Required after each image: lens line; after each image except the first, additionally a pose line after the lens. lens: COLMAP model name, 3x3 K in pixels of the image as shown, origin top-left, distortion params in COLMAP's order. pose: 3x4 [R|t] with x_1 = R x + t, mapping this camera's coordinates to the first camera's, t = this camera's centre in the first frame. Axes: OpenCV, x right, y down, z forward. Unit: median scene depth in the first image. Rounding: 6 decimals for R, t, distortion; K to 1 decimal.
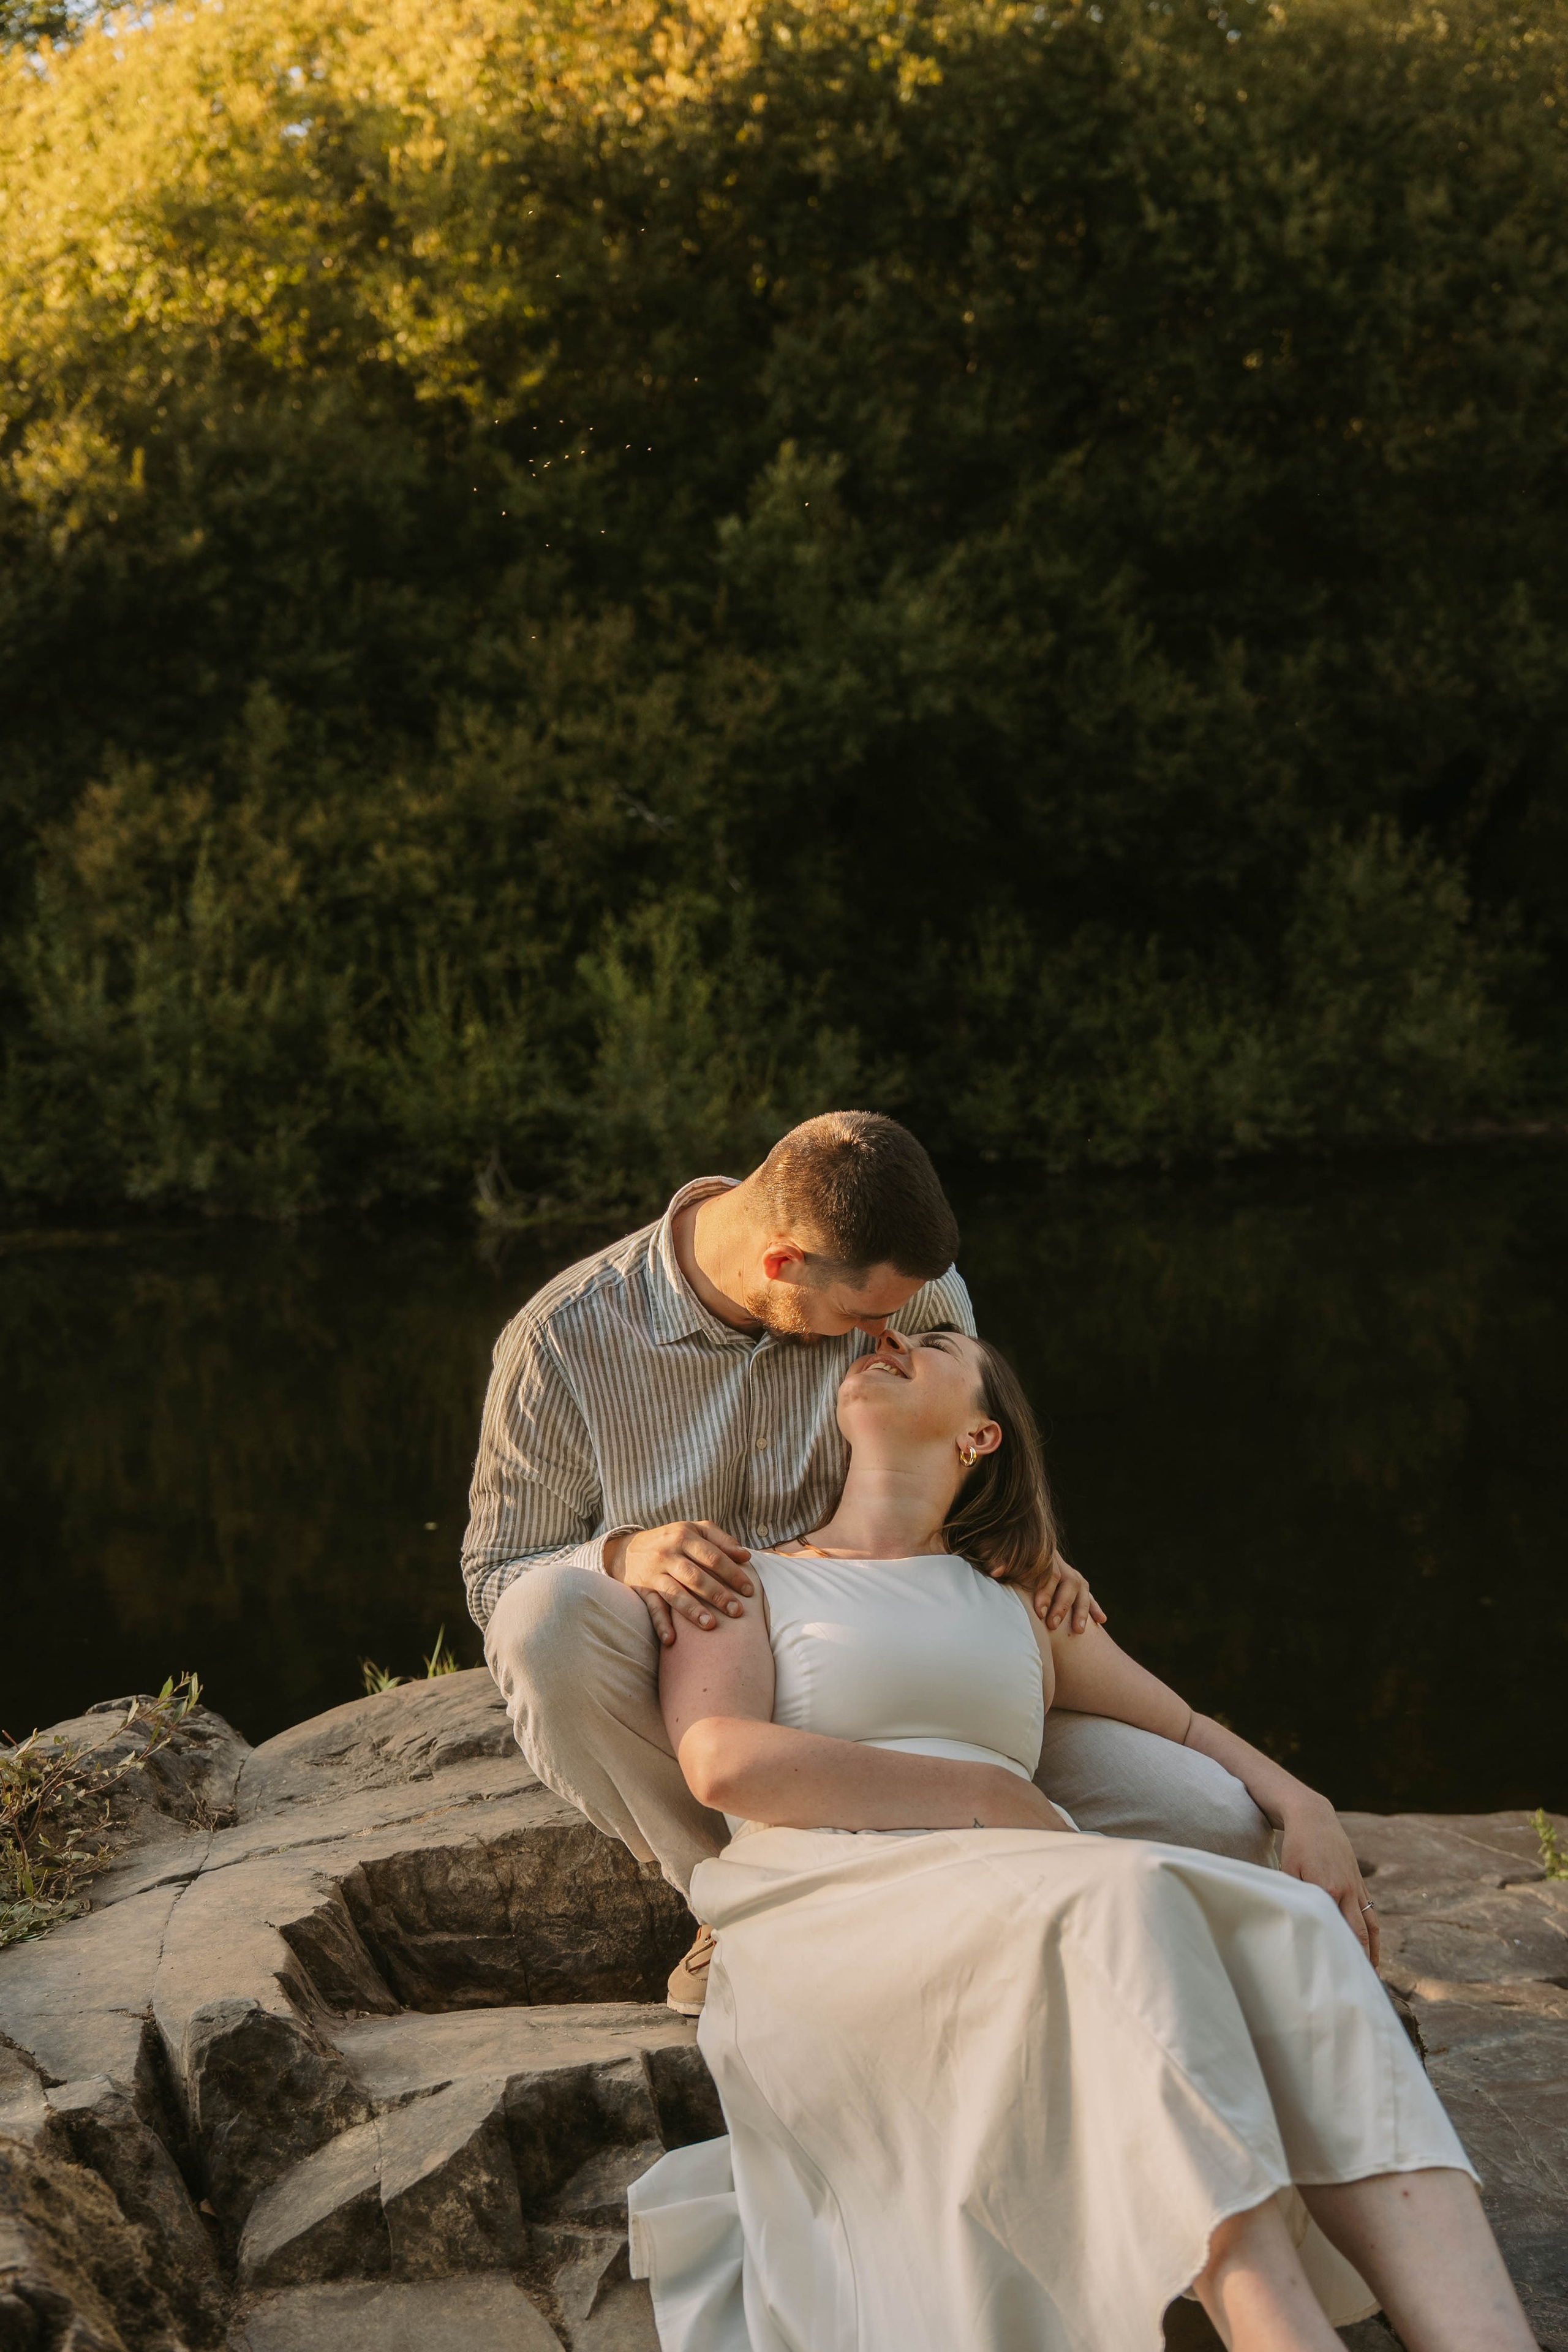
lens RADIAL K [[2759.4, 0, 787.2], [0, 2759.4, 1192.1], [0, 0, 1]] dist [0.019549, 0.000000]
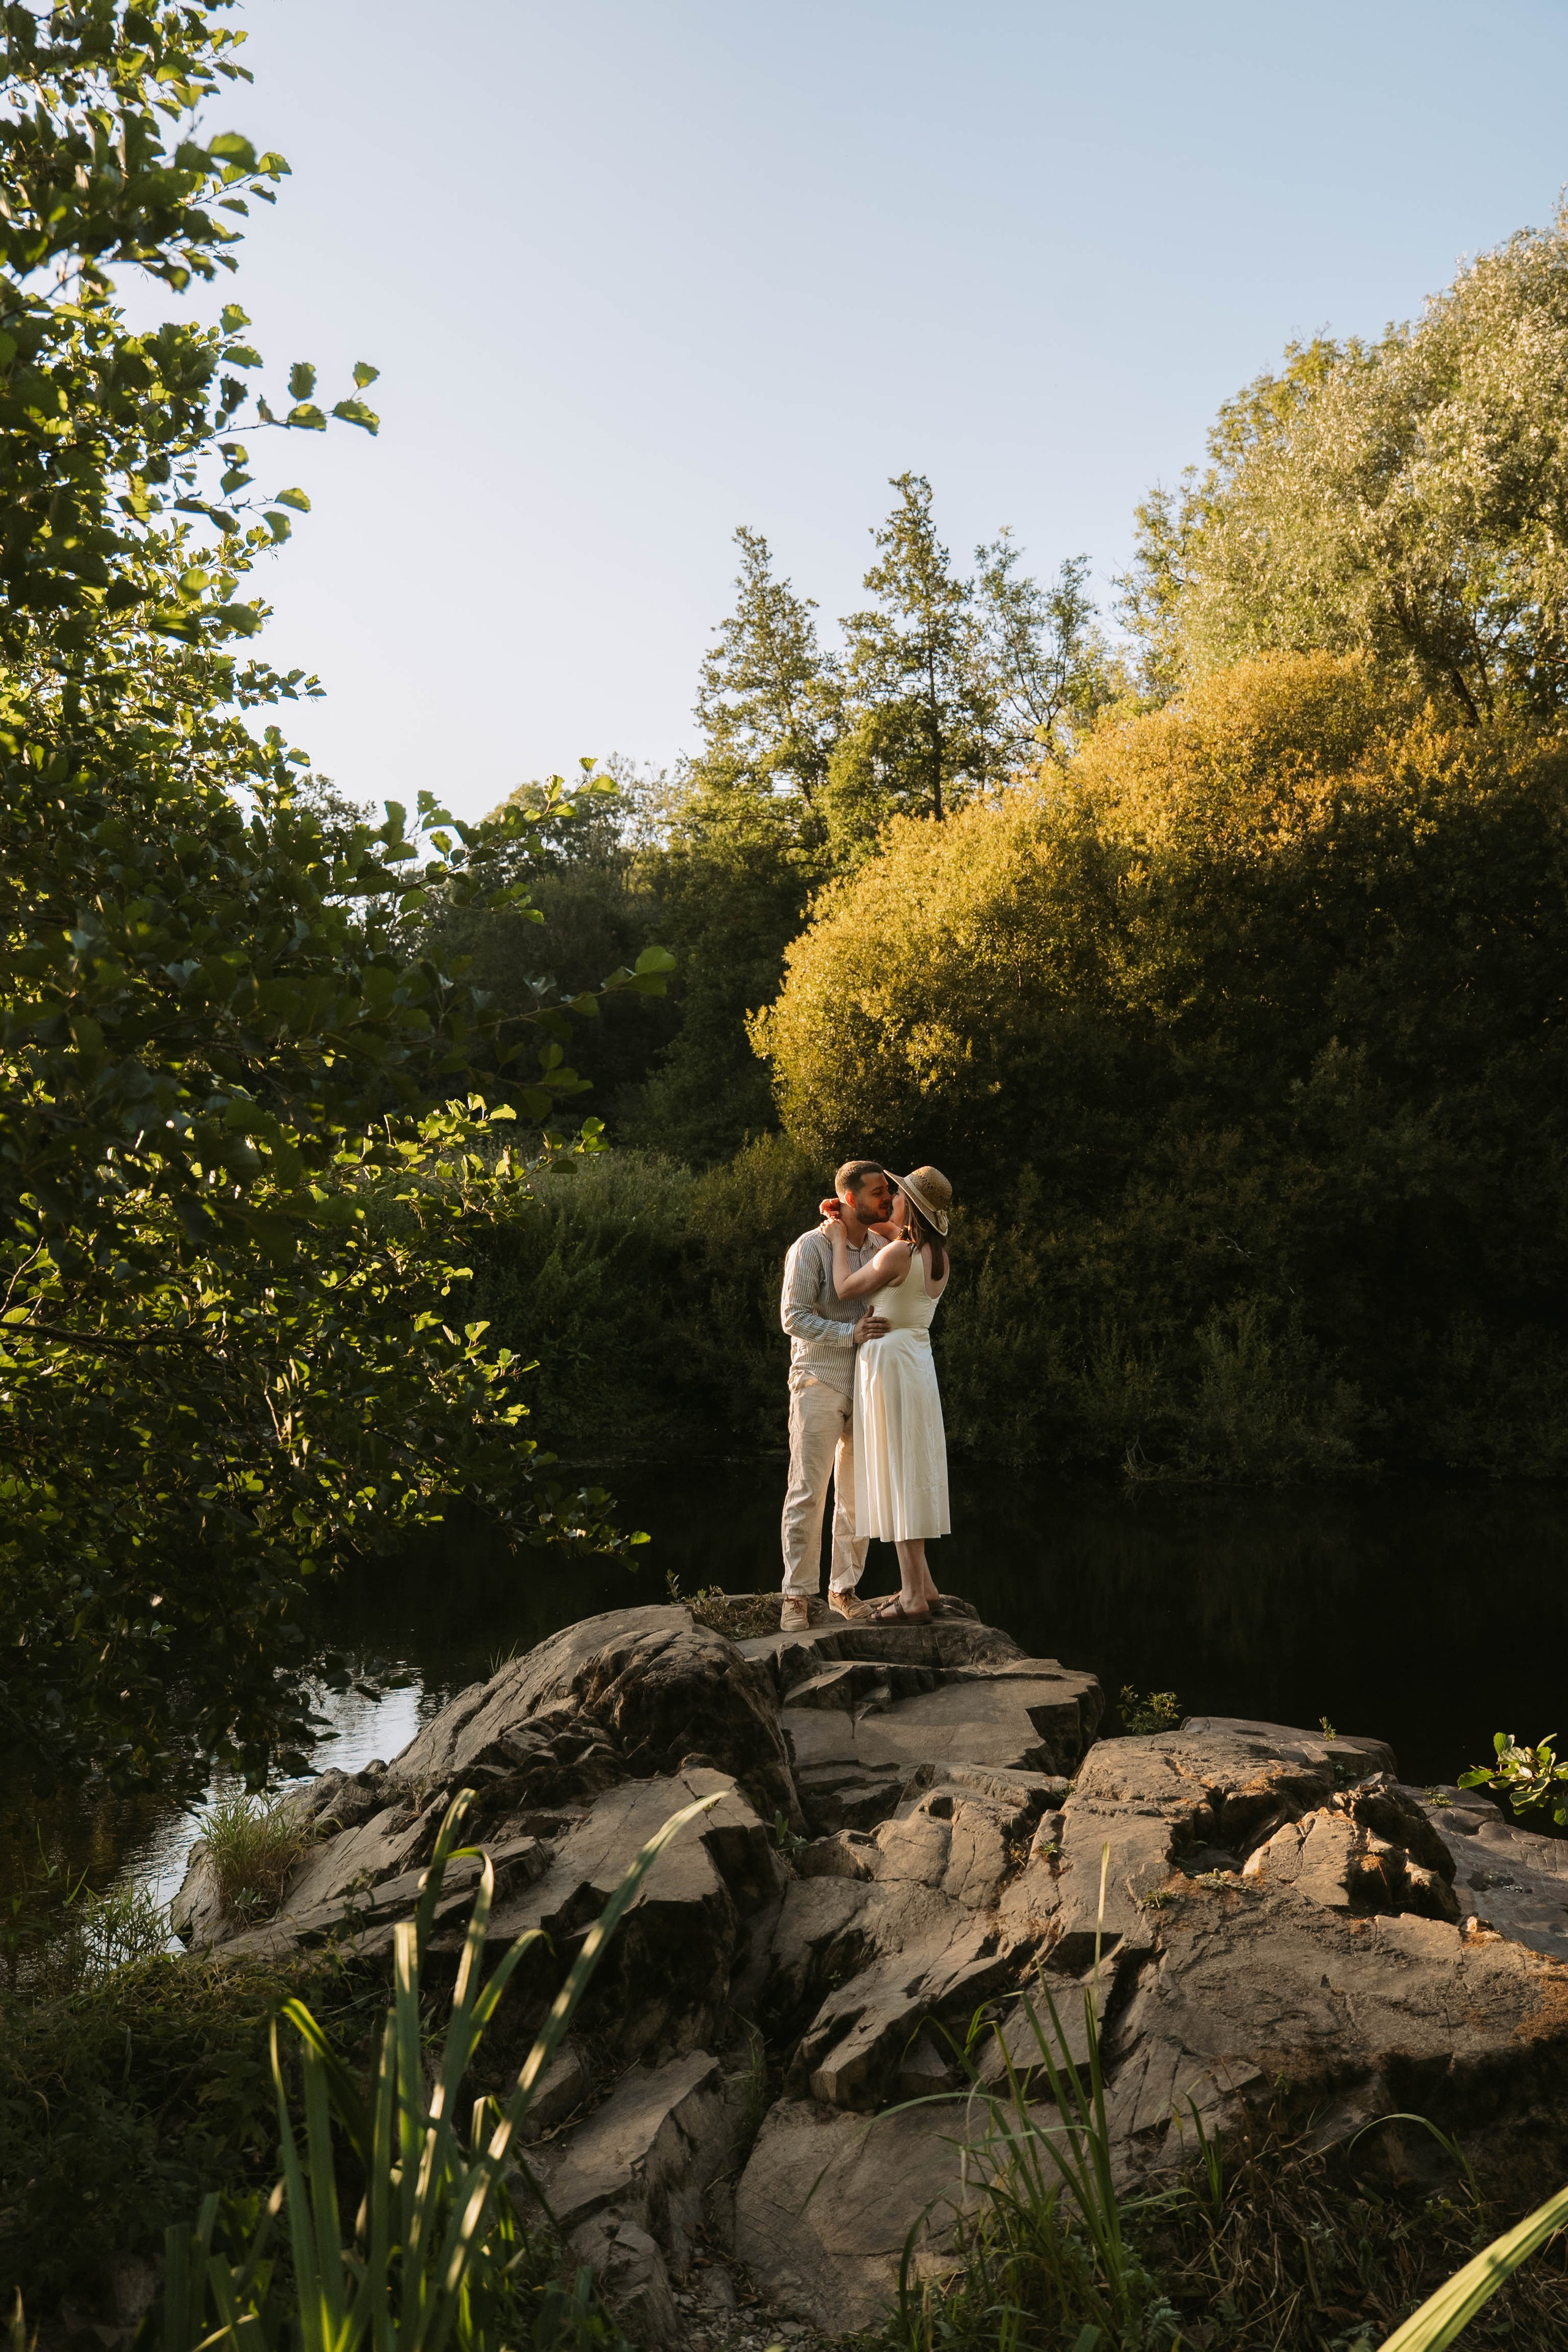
lens RADIAL K [[1742.4, 0, 778.9], [0, 1742.4, 1186.5], [0, 0, 1]] dist [-0.008175, -0.001959]
pose [[0.939223, 0.032562, -0.341760, 0.047800], [-0.084304, 0.986886, -0.137656, -0.000265], [0.332796, 0.158101, 0.929651, -0.110705]]
